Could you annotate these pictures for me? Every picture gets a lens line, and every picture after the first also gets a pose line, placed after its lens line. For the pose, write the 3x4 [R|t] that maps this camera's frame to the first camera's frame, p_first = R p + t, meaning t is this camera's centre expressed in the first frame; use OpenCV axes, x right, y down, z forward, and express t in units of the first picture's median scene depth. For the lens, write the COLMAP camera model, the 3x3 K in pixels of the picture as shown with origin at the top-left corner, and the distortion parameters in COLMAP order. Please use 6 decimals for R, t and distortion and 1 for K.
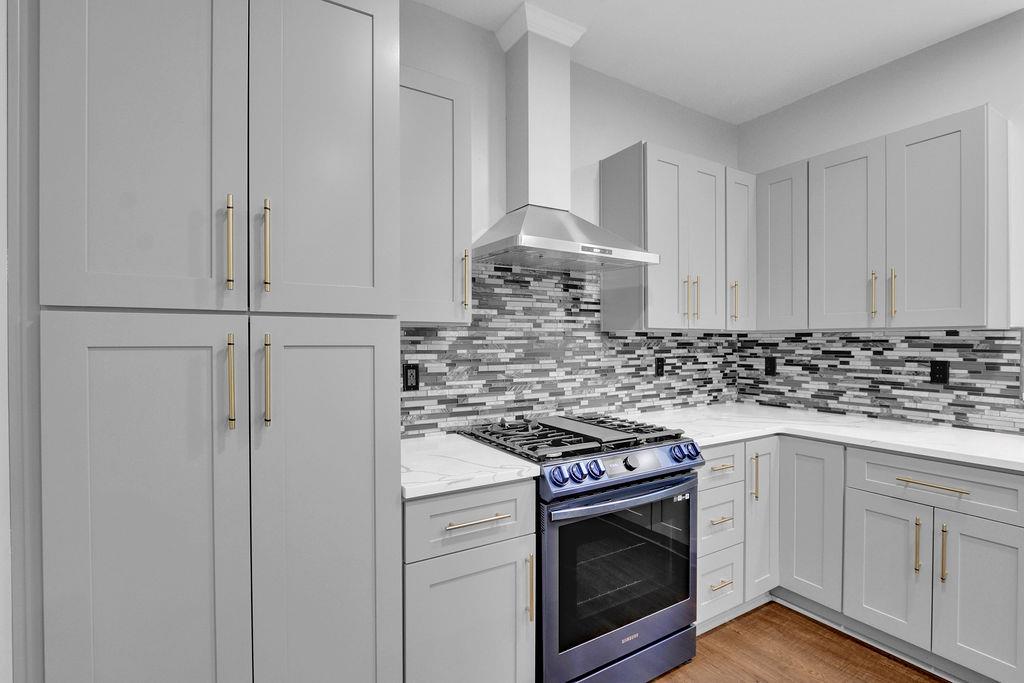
lens RADIAL K [[478.3, 0, 507.7], [0, 478.3, 346.7], [0, 0, 1]] dist [-0.011322, 0.001456]
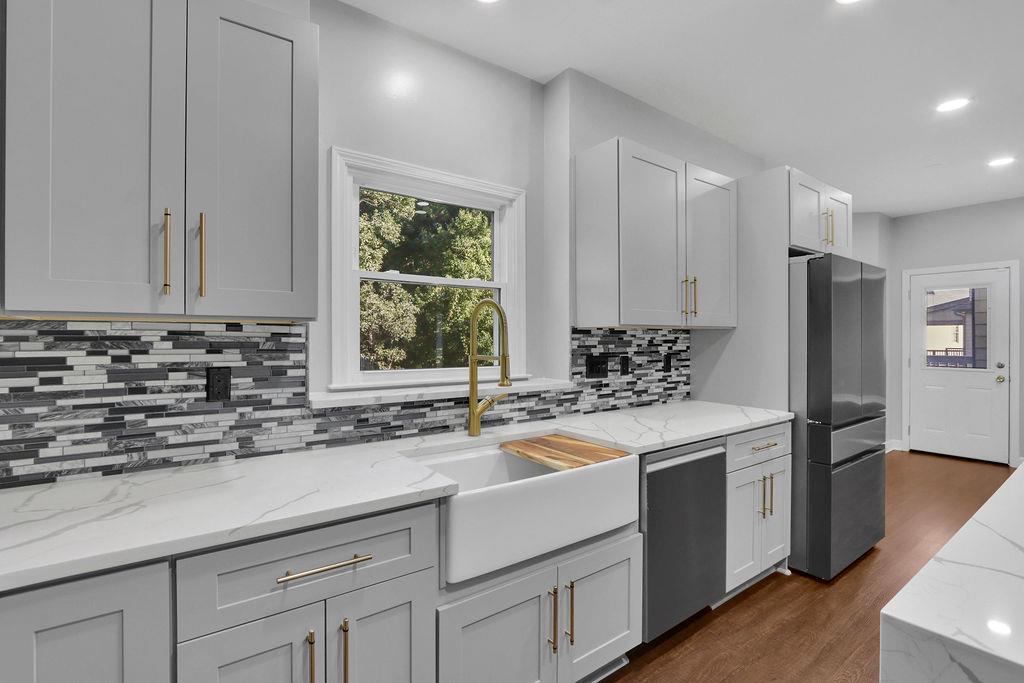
lens RADIAL K [[478.3, 0, 500.6], [0, 478.3, 337.7], [0, 0, 1]] dist [-0.011322, 0.001456]
pose [[-0.069367, -0.000325, 0.997591, 0.183135], [0.009433, 0.999955, 0.000982, -0.008943], [-0.997547, 0.009478, -0.069361, 0.601436]]
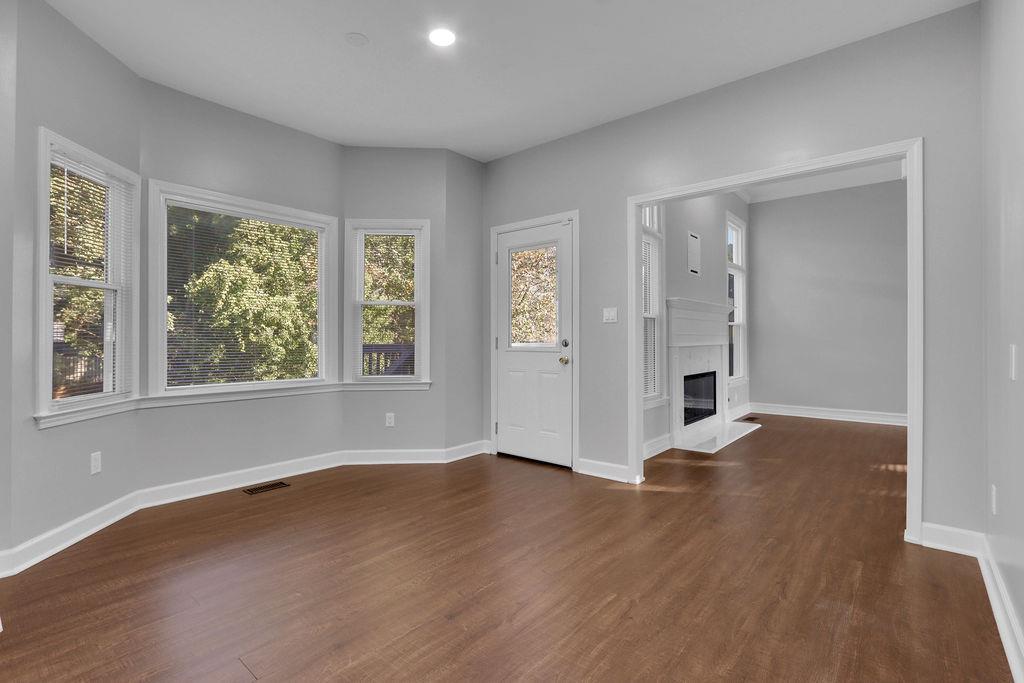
lens RADIAL K [[478.3, 0, 498.2], [0, 478.3, 338.1], [0, 0, 1]] dist [-0.011322, 0.001456]
pose [[-0.284923, 0.003743, 0.958543, 0.559983], [0.008039, 0.999967, -0.001515, 0.114317], [-0.958517, 0.007275, -0.284944, -0.984793]]
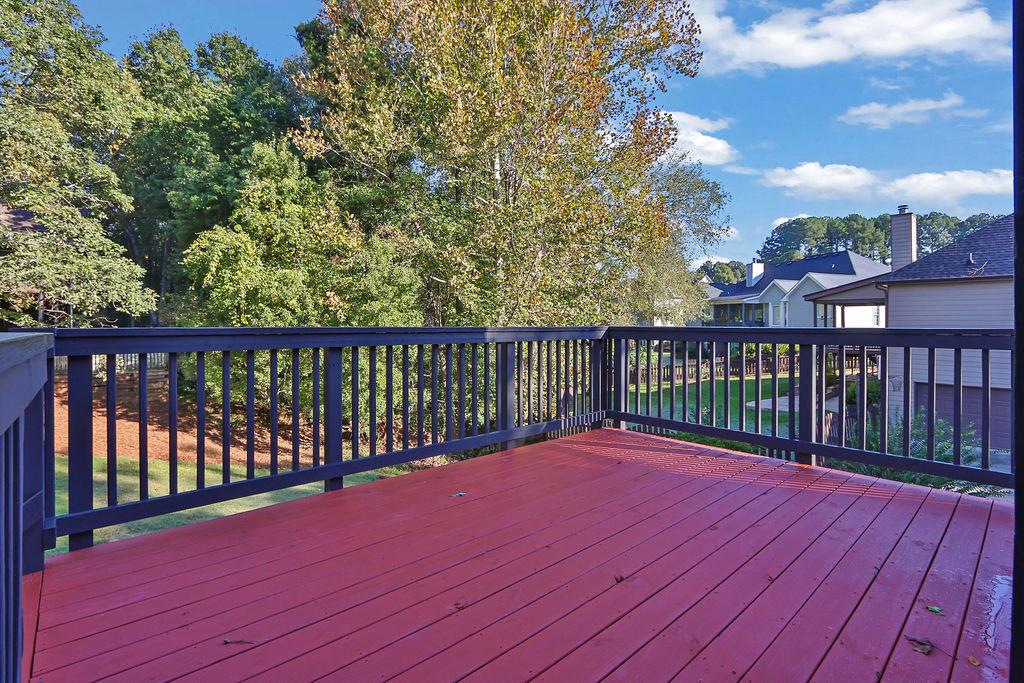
lens RADIAL K [[473.8, 0, 508.1], [0, 473.8, 331.4], [0, 0, 1]] dist [0.000601, 0.000136]
pose [[-0.169151, -0.009217, 0.985547, 2.139721], [0.008206, 0.999908, 0.010760, 0.169215], [-0.985556, 0.009908, -0.169060, -1.625020]]
